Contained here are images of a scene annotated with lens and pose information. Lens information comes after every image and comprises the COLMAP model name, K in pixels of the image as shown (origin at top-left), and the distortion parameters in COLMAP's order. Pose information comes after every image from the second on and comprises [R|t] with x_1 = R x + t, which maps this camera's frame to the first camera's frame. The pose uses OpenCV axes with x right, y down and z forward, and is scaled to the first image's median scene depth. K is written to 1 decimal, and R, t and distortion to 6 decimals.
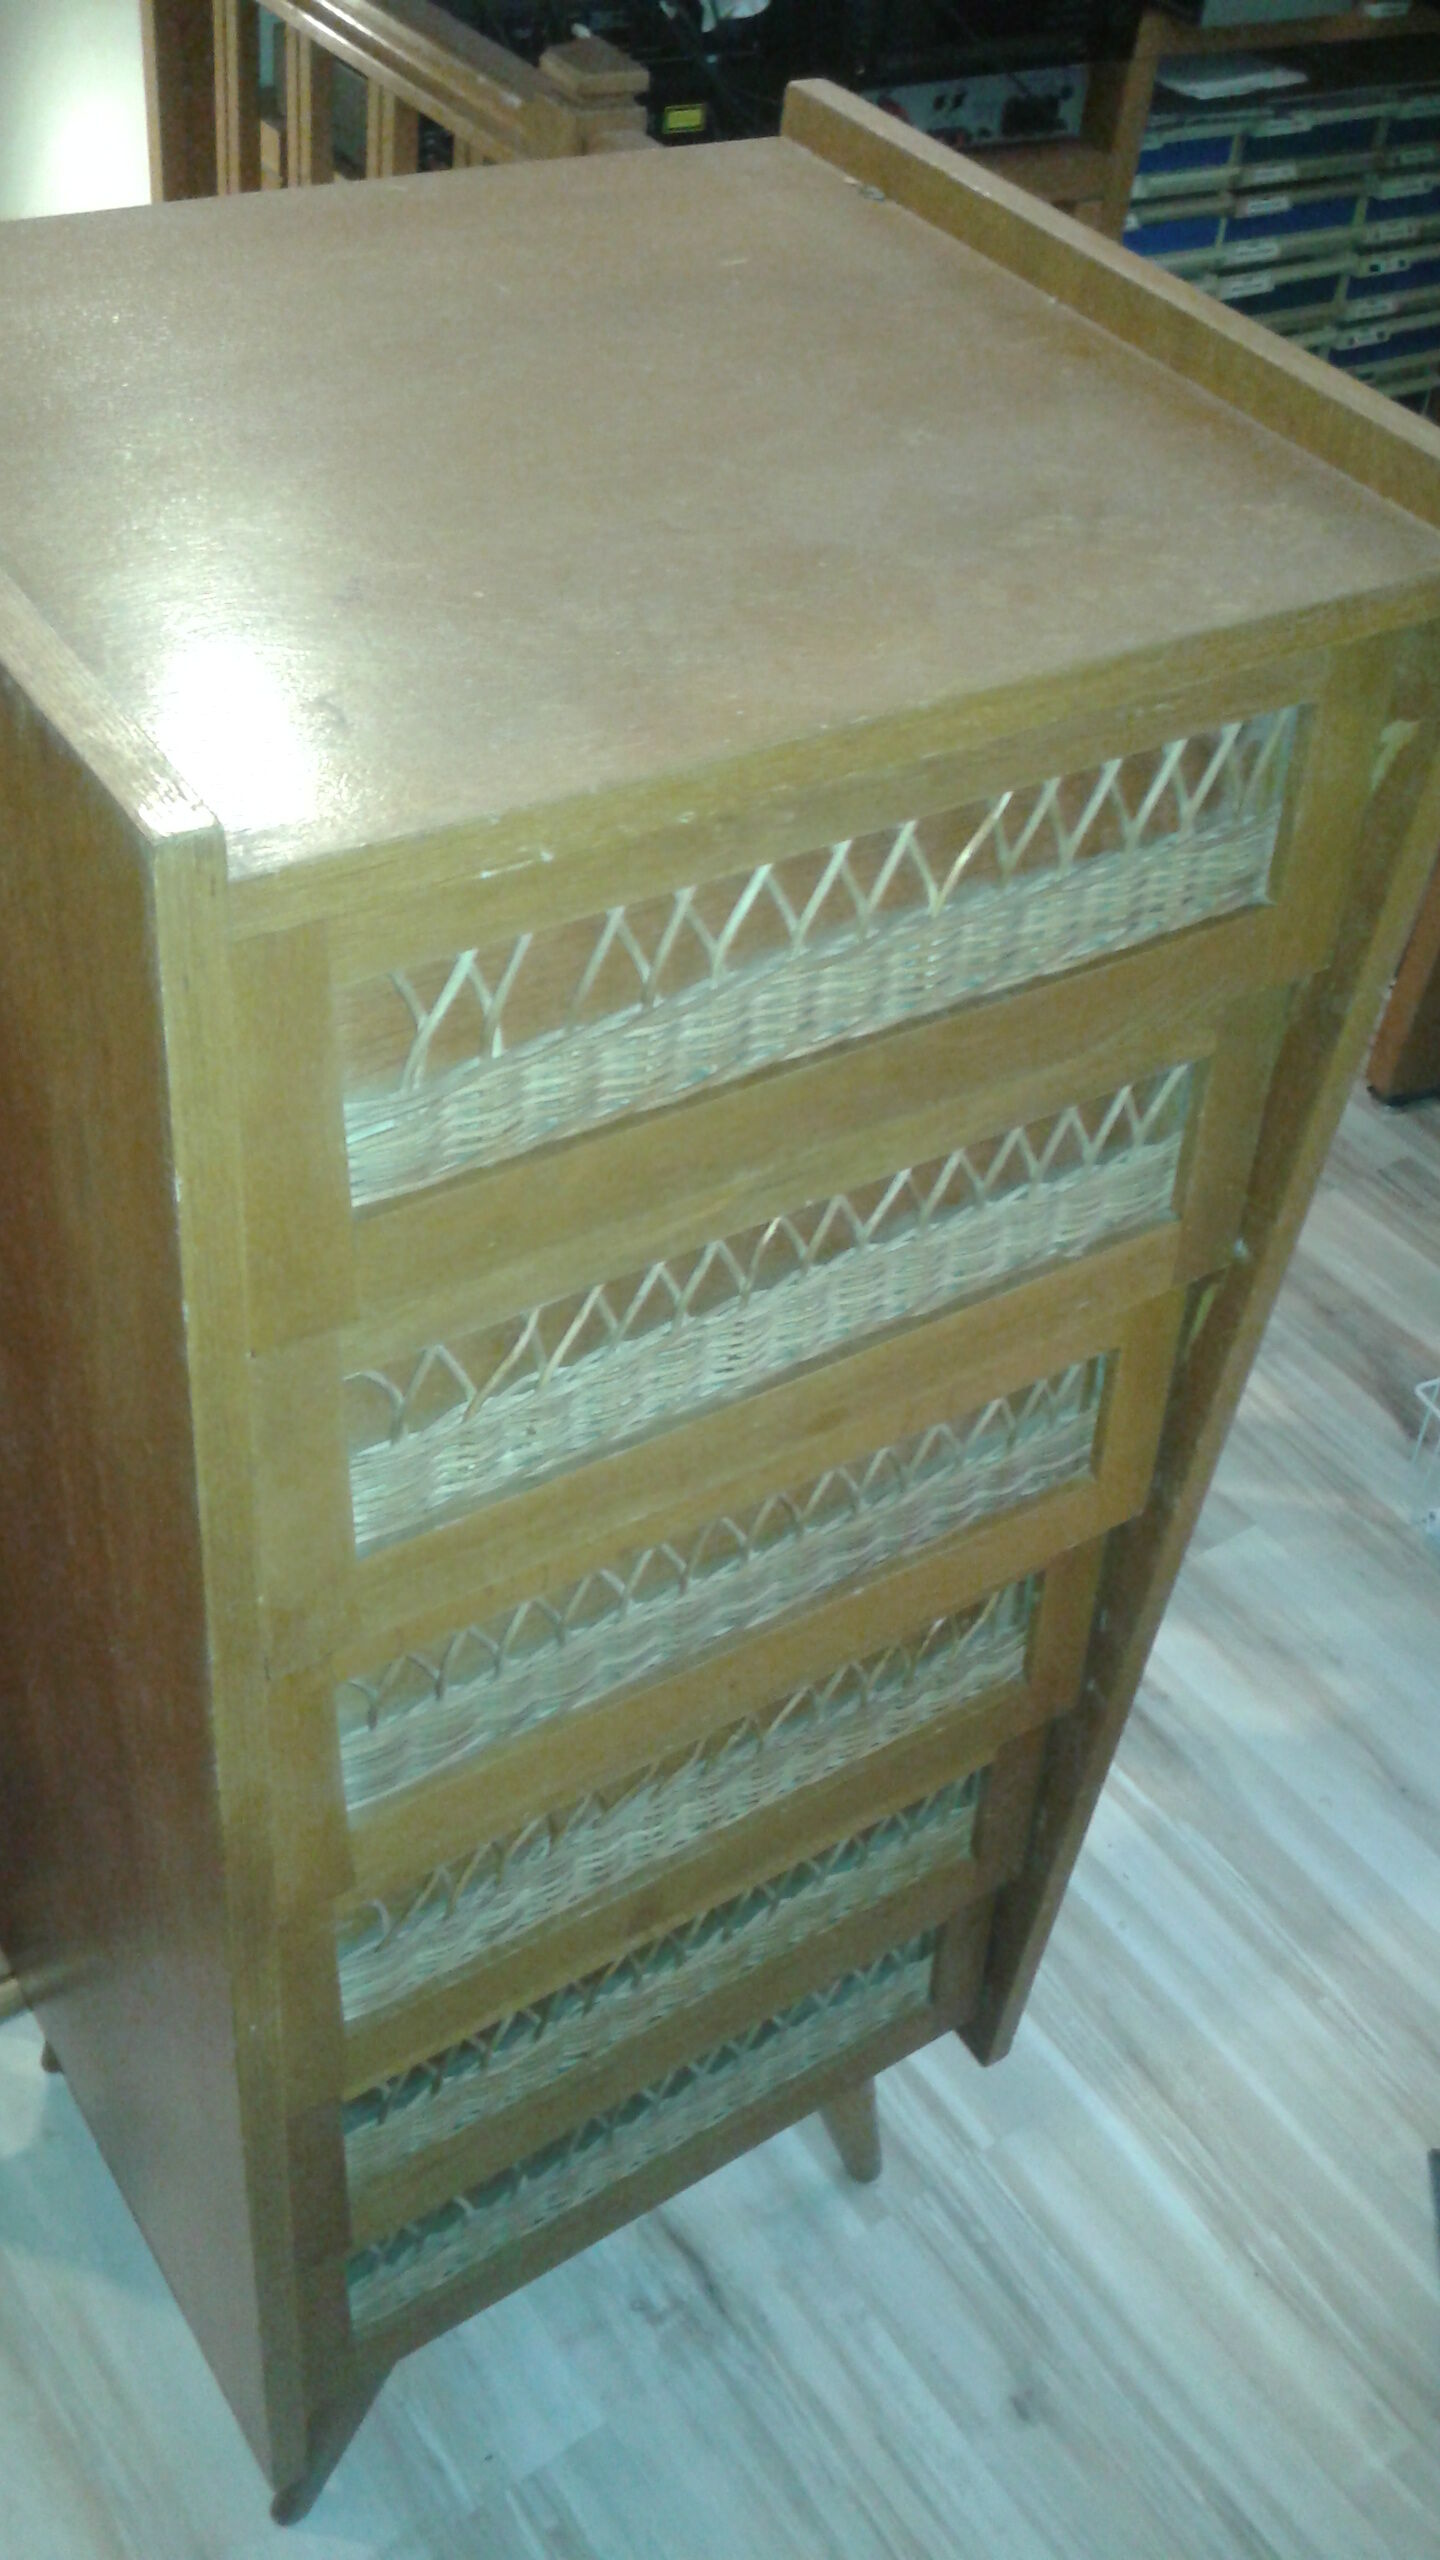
lens RADIAL K [[2383.8, 0, 763.9], [0, 2383.8, 1277.2], [0, 0, 1]] dist [0.075073, -0.239808]
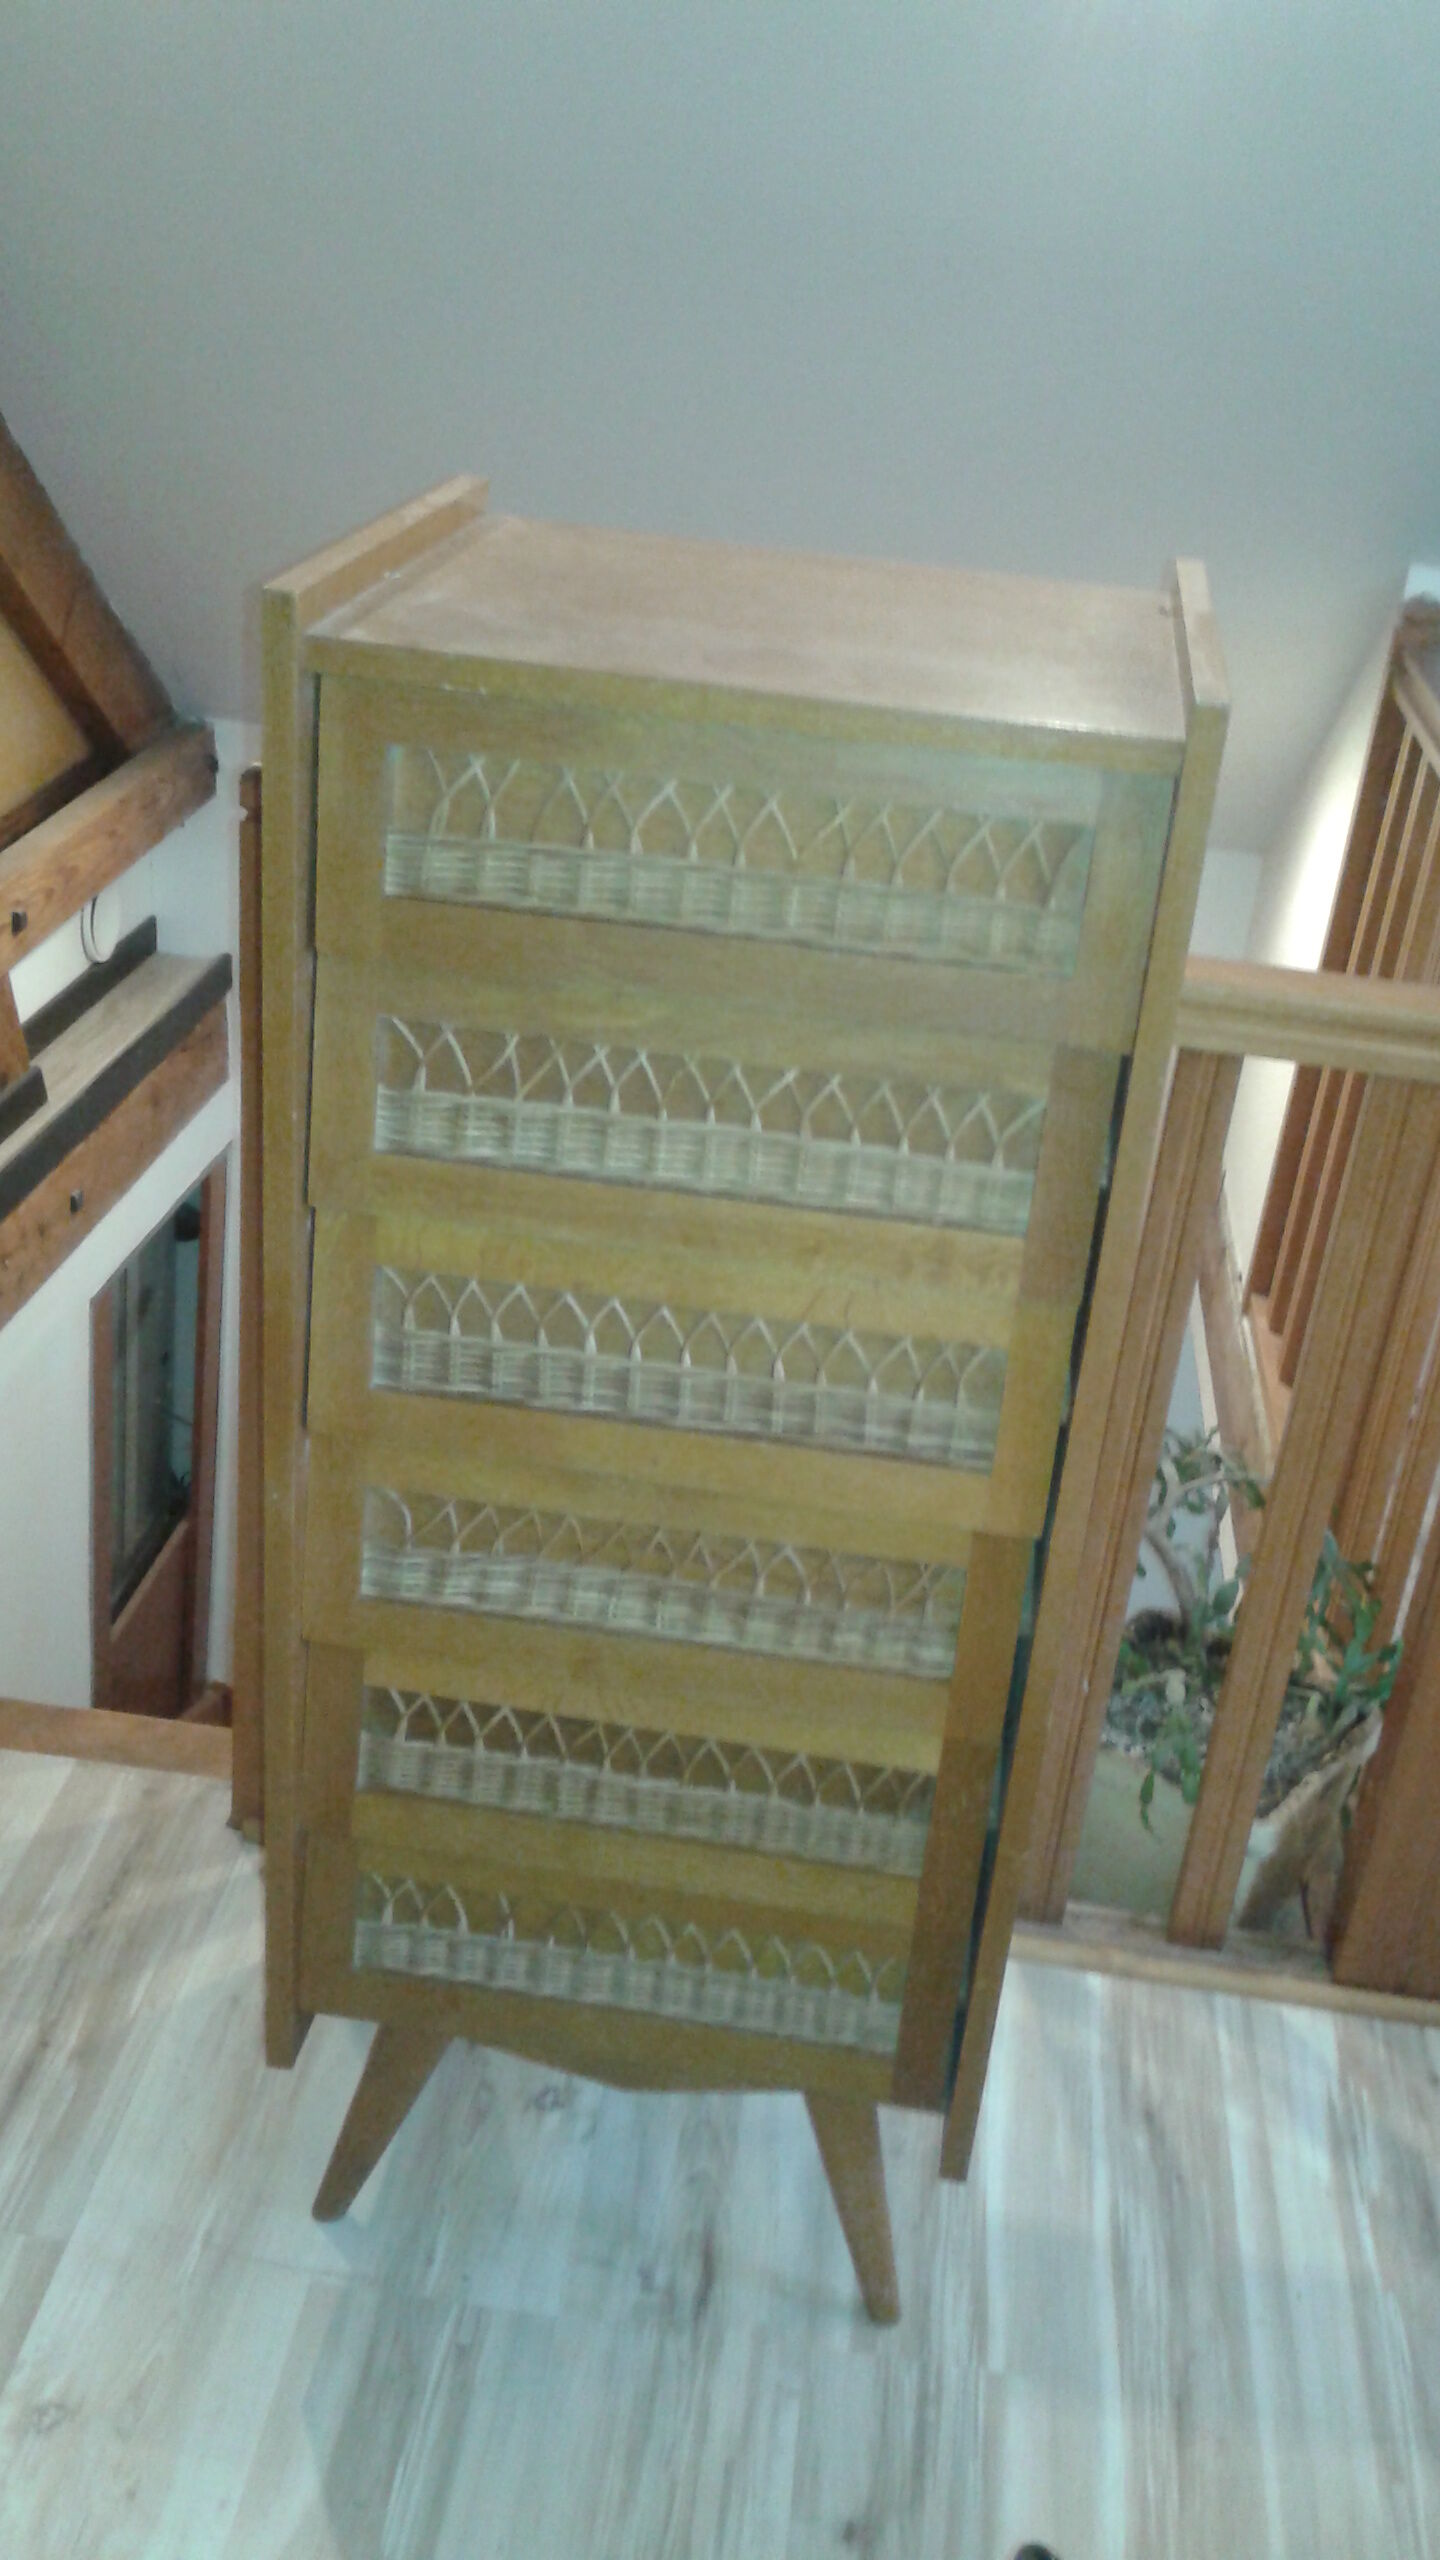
lens RADIAL K [[2376.0, 0, 707.5], [0, 2376.0, 1237.5], [0, 0, 1]] dist [0.082490, -0.178663]
pose [[0.744686, 0.242937, -0.621630, 0.581137], [-0.454983, 0.866220, -0.206526, 0.224975], [0.488296, 0.436628, 0.755595, -0.081731]]
